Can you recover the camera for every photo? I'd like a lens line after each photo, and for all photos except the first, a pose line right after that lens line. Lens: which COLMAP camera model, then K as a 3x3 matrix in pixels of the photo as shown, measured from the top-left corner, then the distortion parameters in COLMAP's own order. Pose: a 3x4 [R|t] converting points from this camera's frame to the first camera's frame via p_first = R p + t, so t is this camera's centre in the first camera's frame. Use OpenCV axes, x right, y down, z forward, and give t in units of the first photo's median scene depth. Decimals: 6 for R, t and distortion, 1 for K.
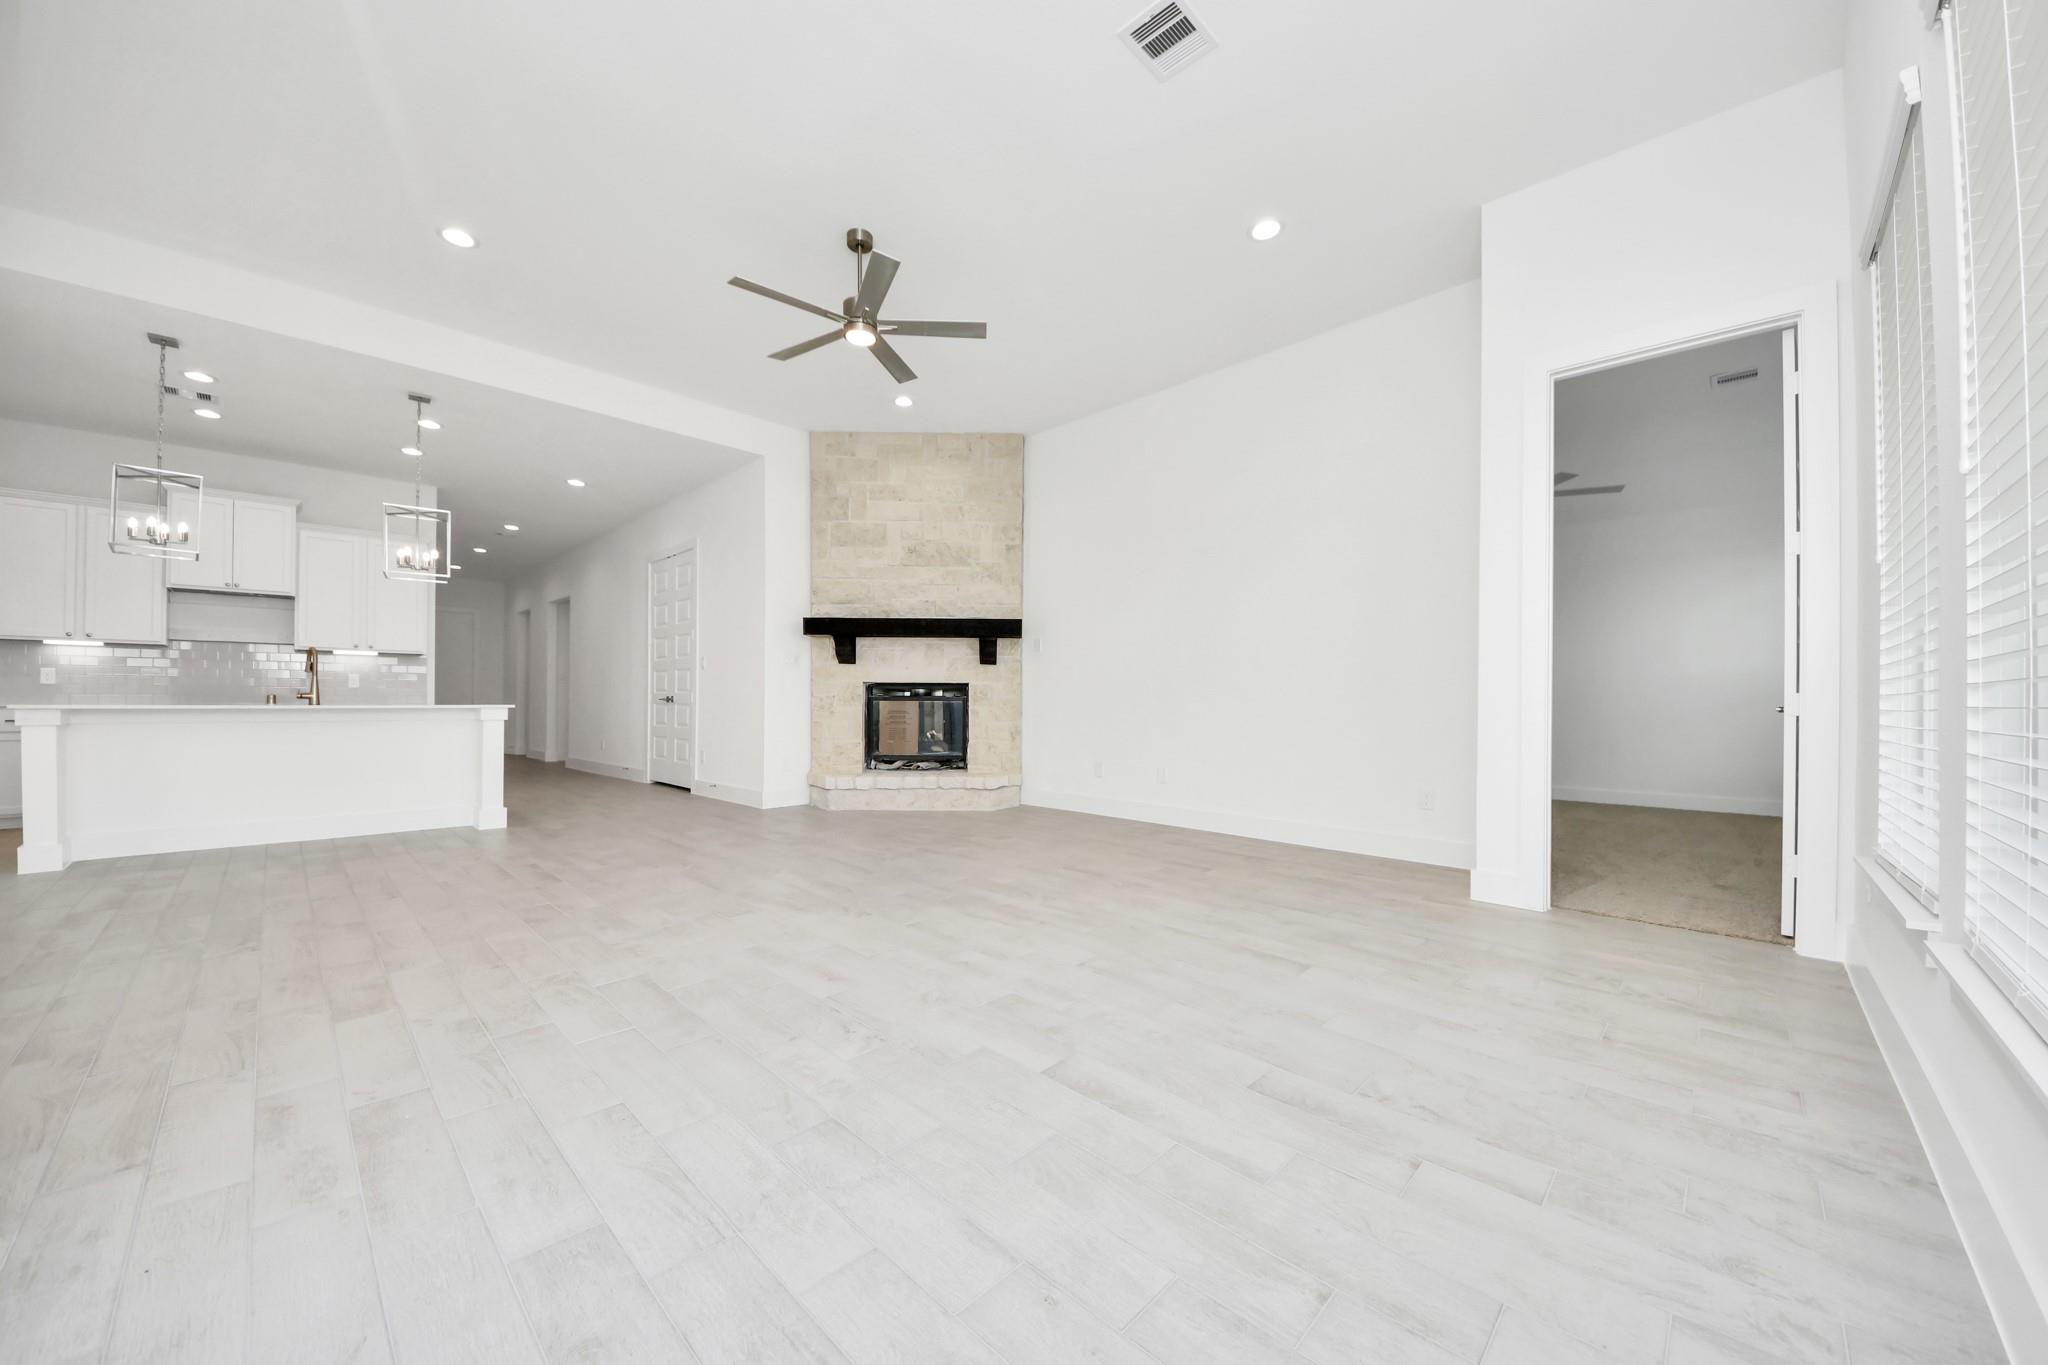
lens RADIAL K [[718.2, 0, 1024.2], [0, 718.2, 698.3], [0, 0, 1]] dist [0.023392, -0.016322]
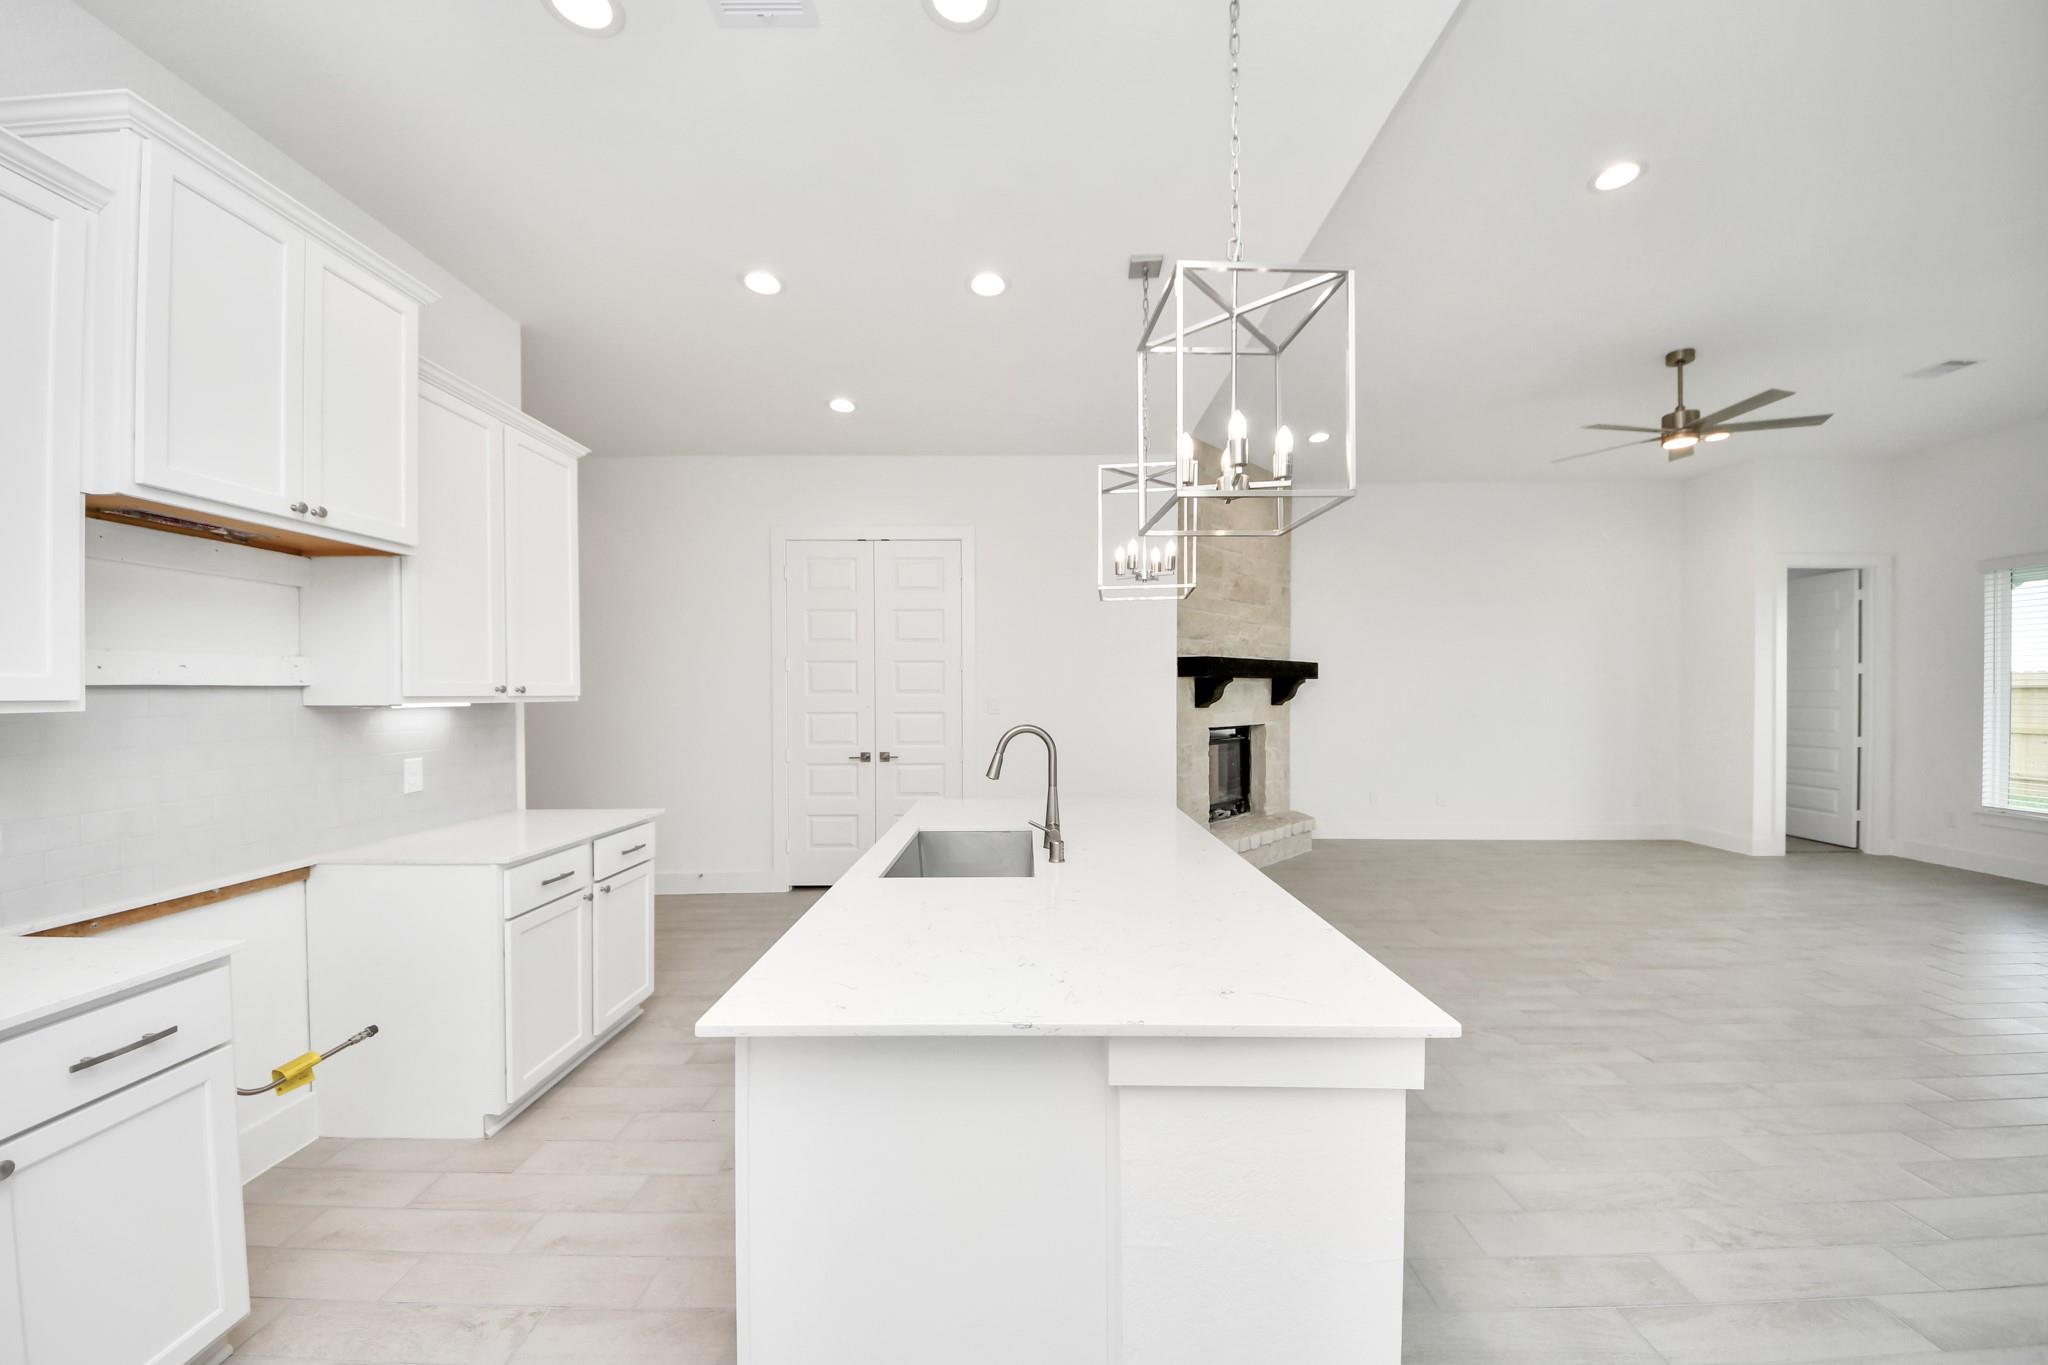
lens RADIAL K [[718.2, 0, 1024.2], [0, 718.2, 698.3], [0, 0, 1]] dist [0.023392, -0.016322]
pose [[0.723501, -0.013888, 0.690183, -1.001141], [0.003981, 0.999865, 0.015946, -0.074036], [-0.690312, -0.008789, 0.723459, 0.513989]]
